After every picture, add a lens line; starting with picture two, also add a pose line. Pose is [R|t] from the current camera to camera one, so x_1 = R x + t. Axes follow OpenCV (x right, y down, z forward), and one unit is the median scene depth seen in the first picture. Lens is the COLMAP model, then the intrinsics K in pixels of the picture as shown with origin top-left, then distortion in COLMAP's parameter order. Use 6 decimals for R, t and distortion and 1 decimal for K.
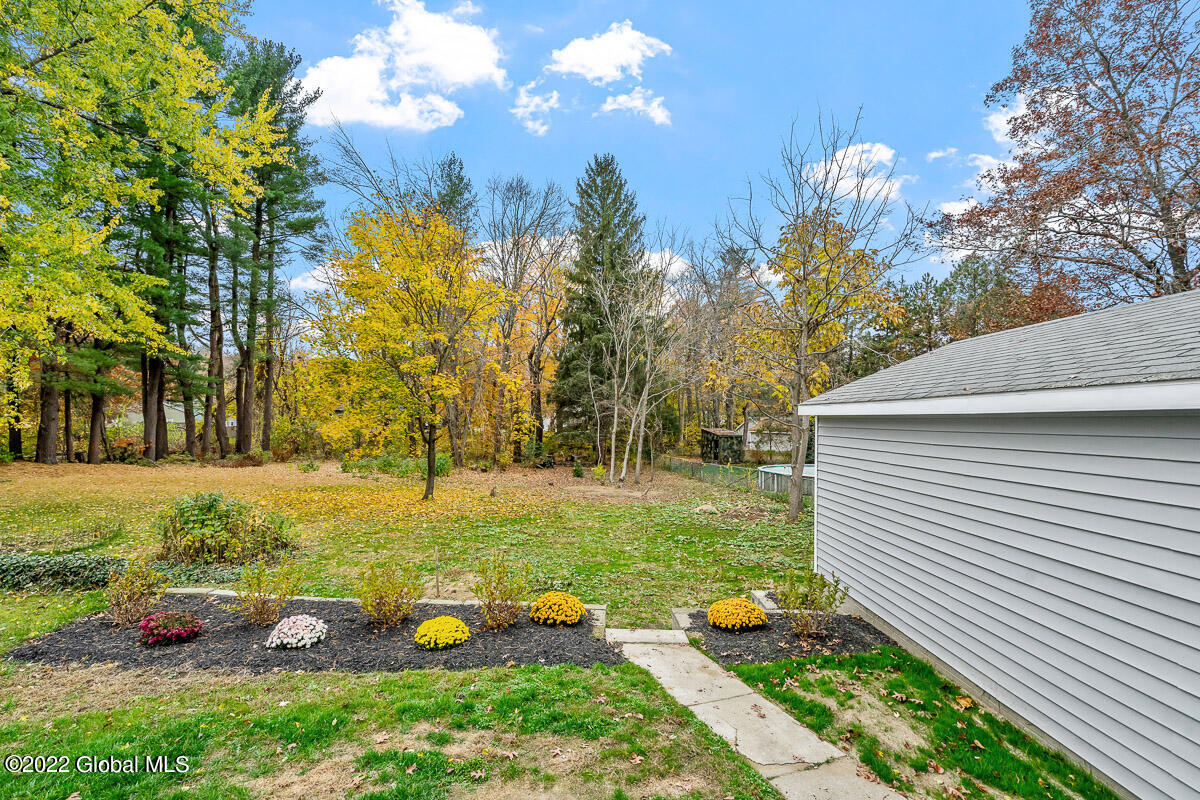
lens RADIAL K [[542.1, 0, 600.0], [0, 542.1, 400.0], [0, 0, 1]] dist [-0.000196, 0.000177]
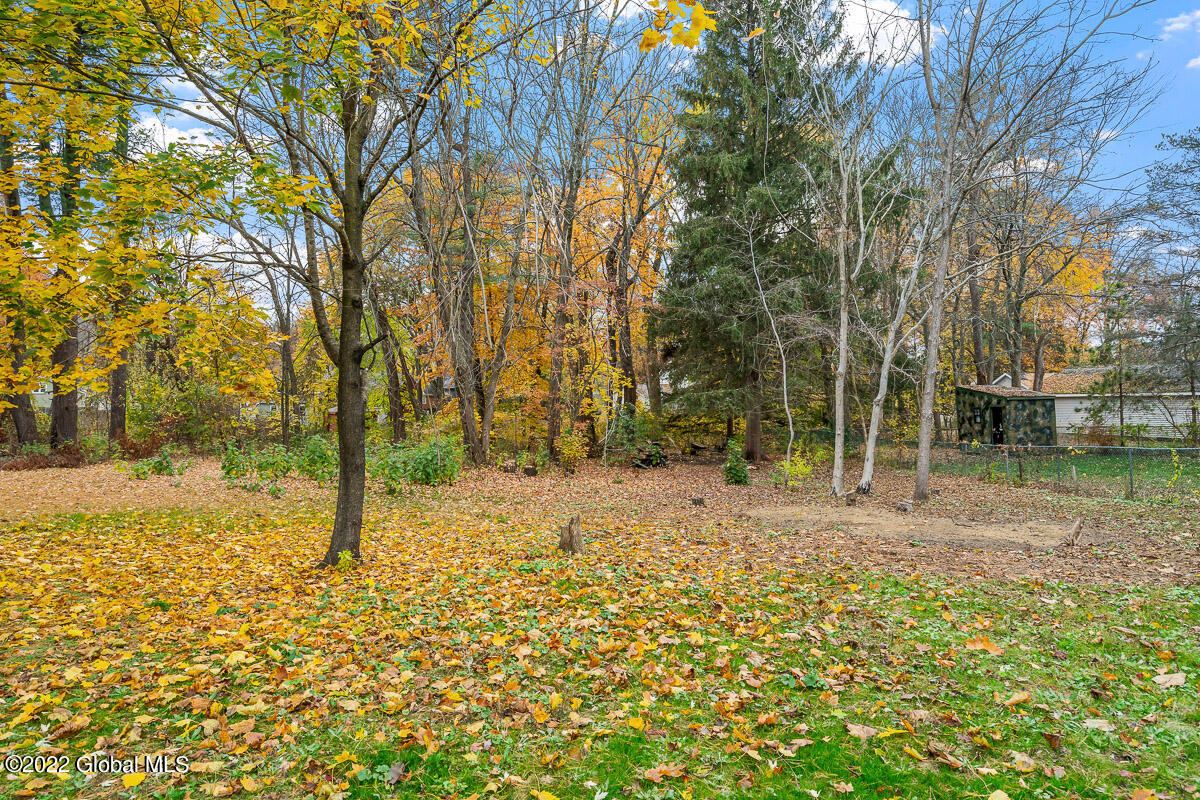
lens RADIAL K [[787.8, 0, 600.0], [0, 787.8, 400.0], [0, 0, 1]] dist [0.035248, 0.000186]
pose [[0.993009, -0.021975, -0.115979, -0.069343], [0.025713, 0.999194, 0.030839, 0.045285], [0.115208, -0.033605, 0.992773, 0.312378]]
